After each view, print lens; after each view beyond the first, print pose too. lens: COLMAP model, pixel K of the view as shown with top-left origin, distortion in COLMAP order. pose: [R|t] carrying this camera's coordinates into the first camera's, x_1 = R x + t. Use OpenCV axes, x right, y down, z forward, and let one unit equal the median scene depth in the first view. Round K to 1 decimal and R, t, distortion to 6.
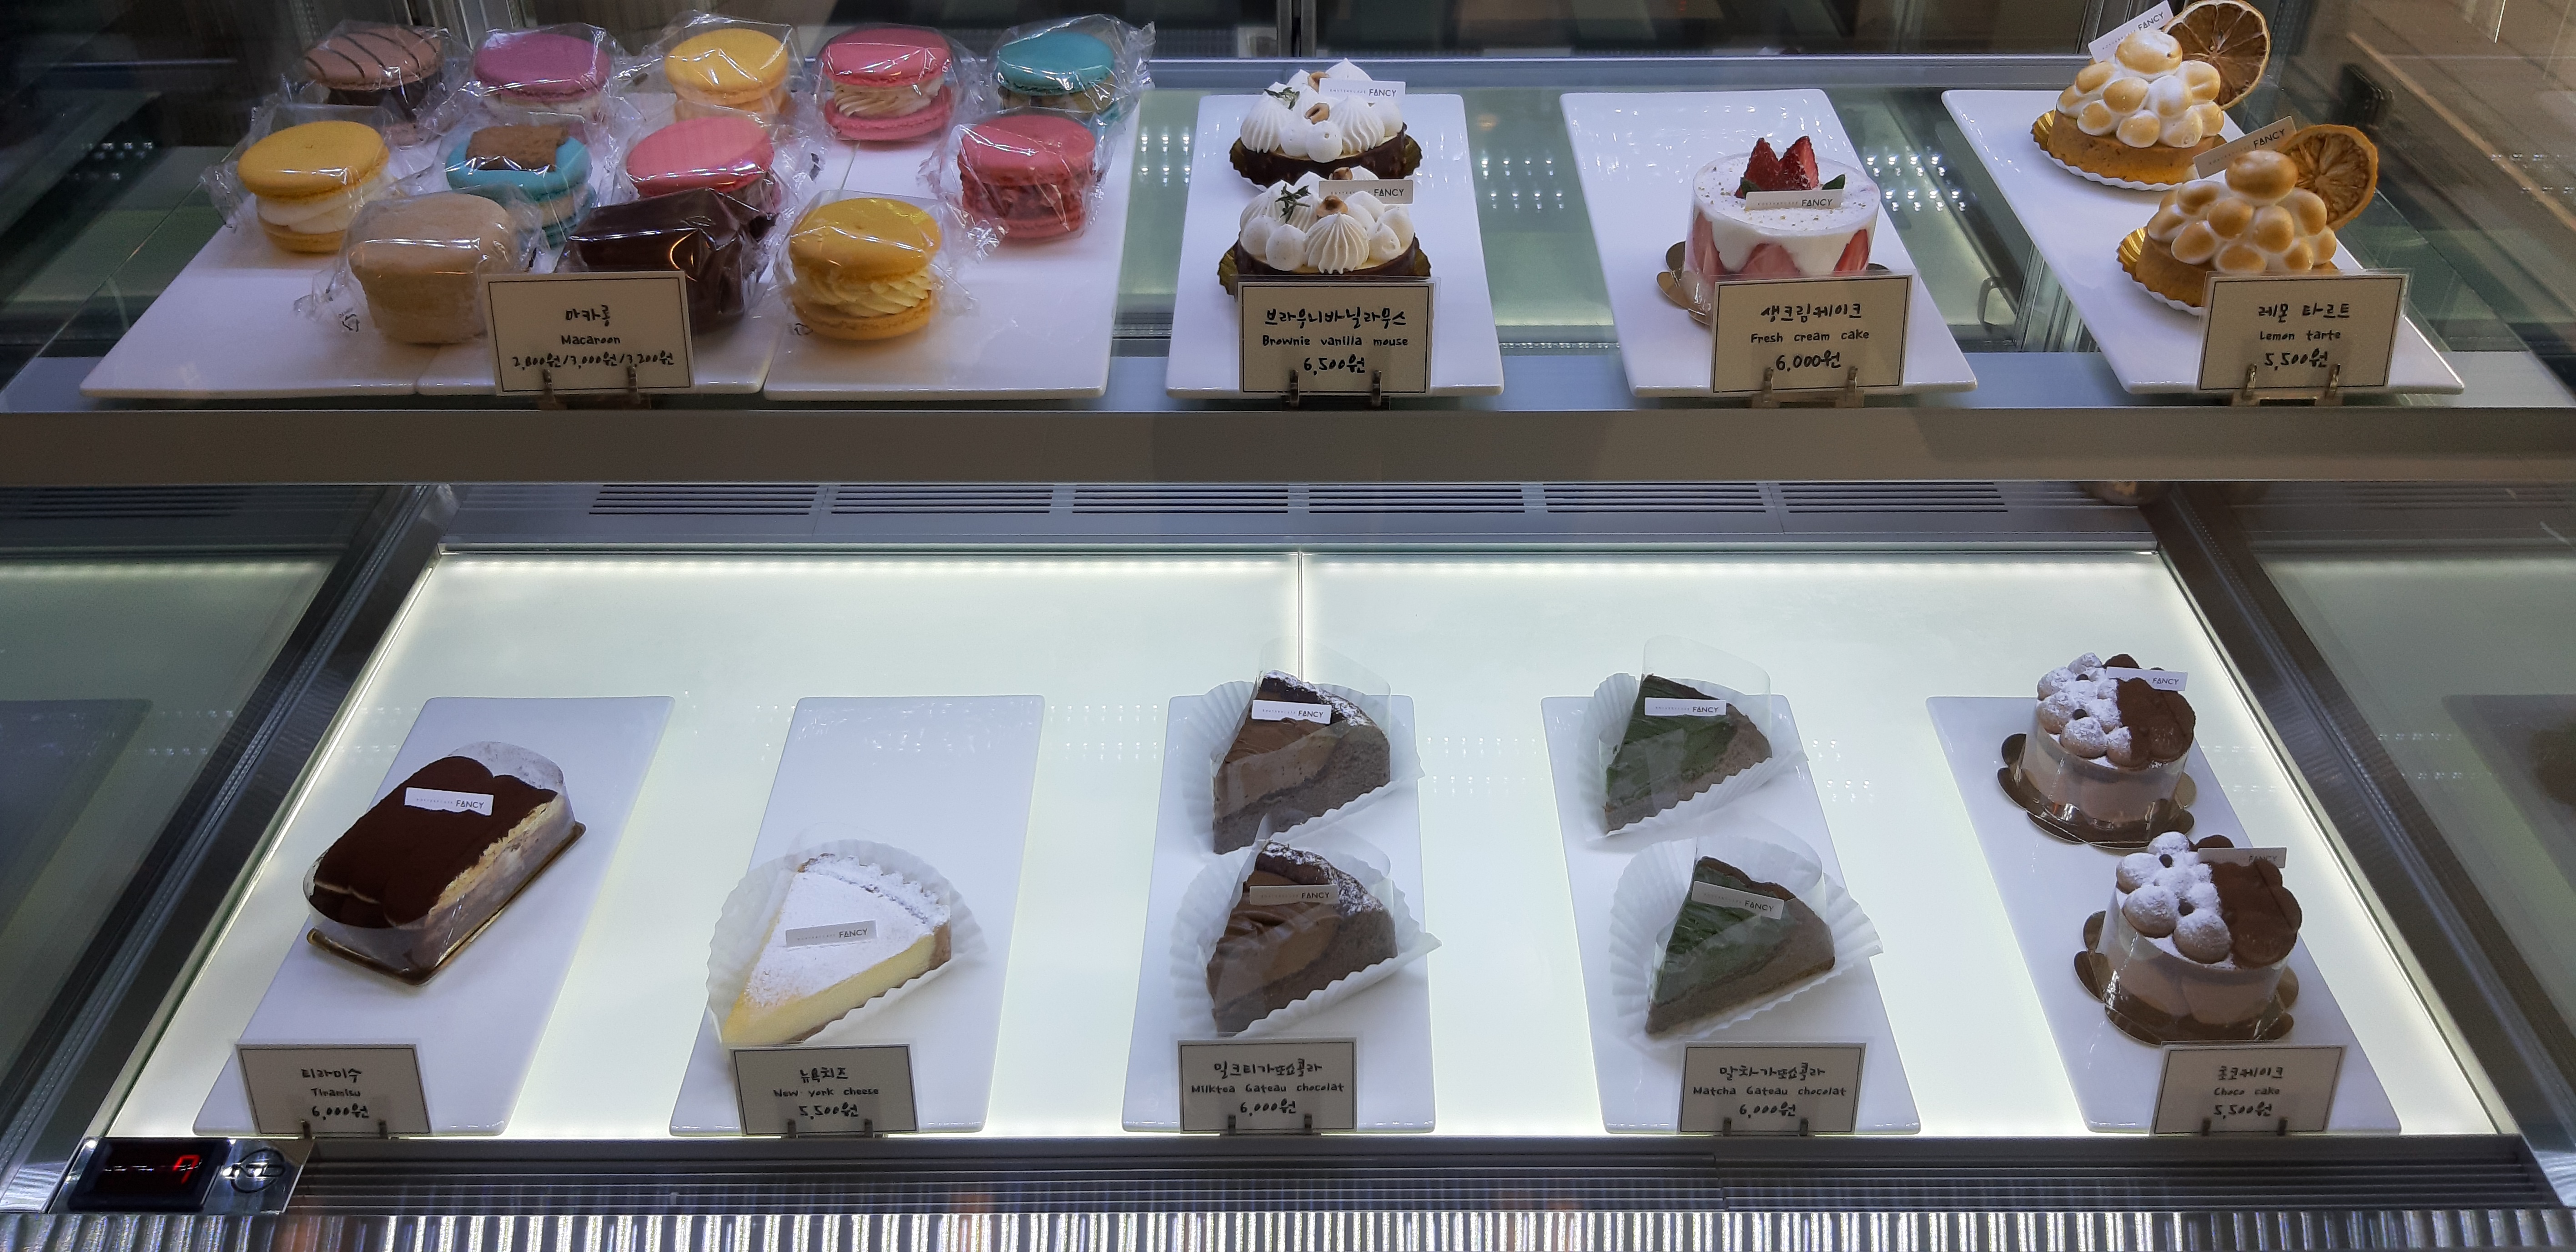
lens RADIAL K [[2247.3, 0, 1288.0], [0, 2247.3, 626.0], [0, 0, 1]] dist [0.085382, -0.223751]
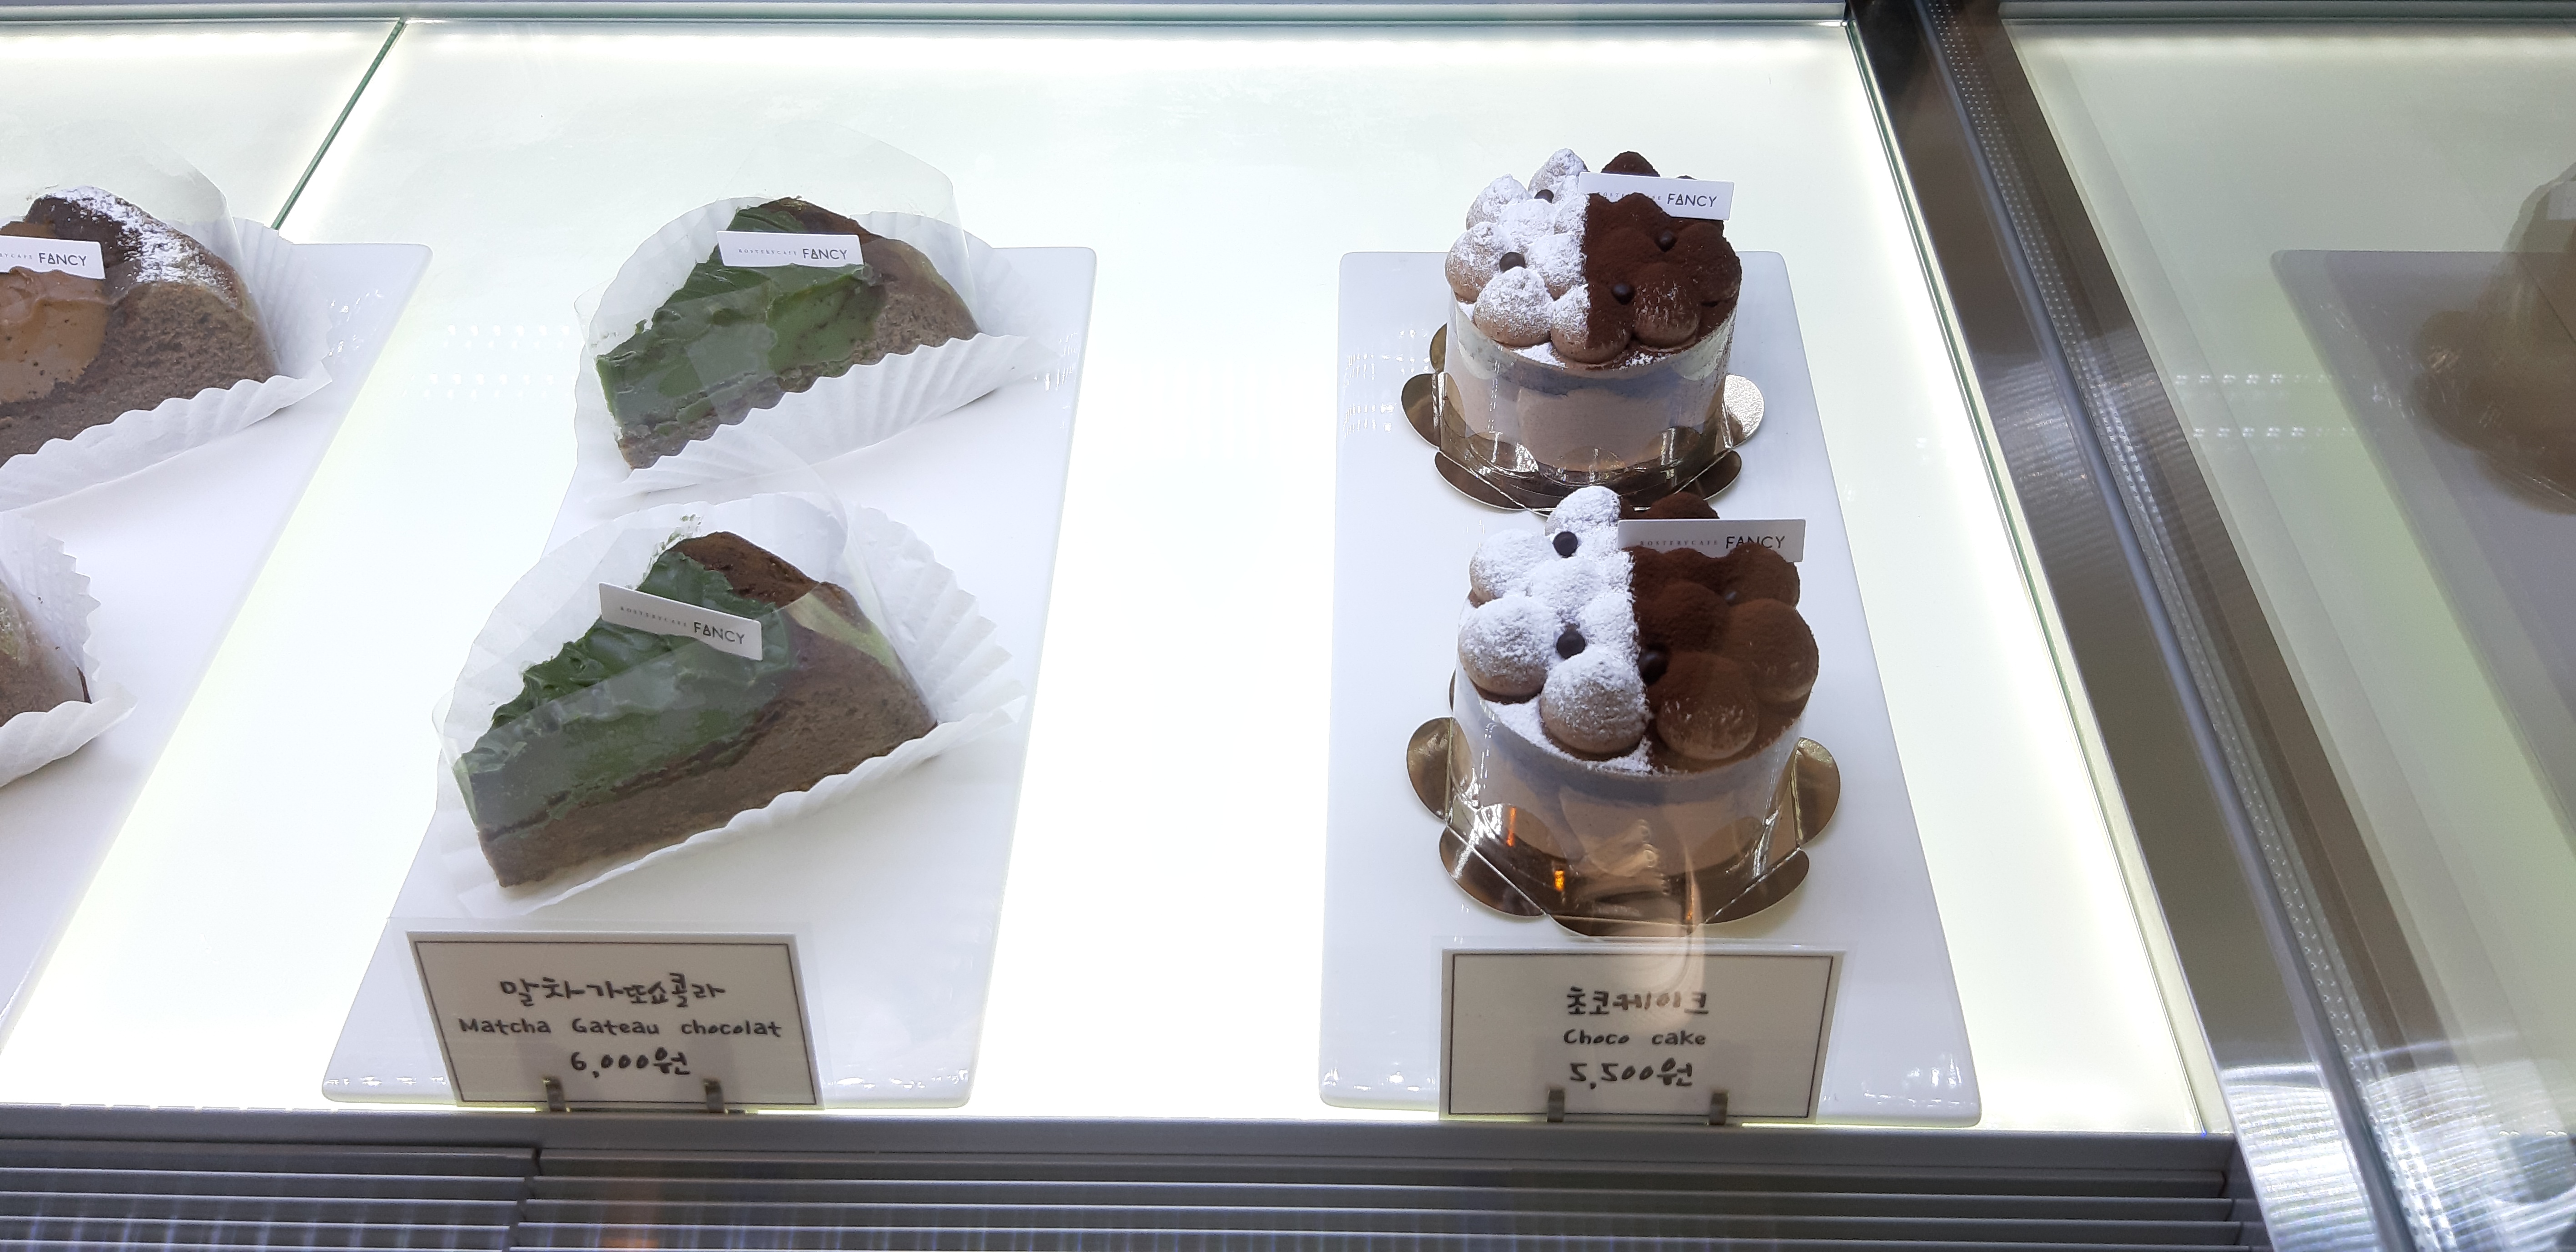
lens RADIAL K [[2247.3, 0, 1288.0], [0, 2247.3, 626.0], [0, 0, 1]] dist [0.085382, -0.223751]
pose [[0.999398, 0.007705, -0.033836, 0.338561], [-0.002727, 0.989462, 0.144767, 0.050061], [0.034595, -0.144588, 0.988887, 0.506882]]
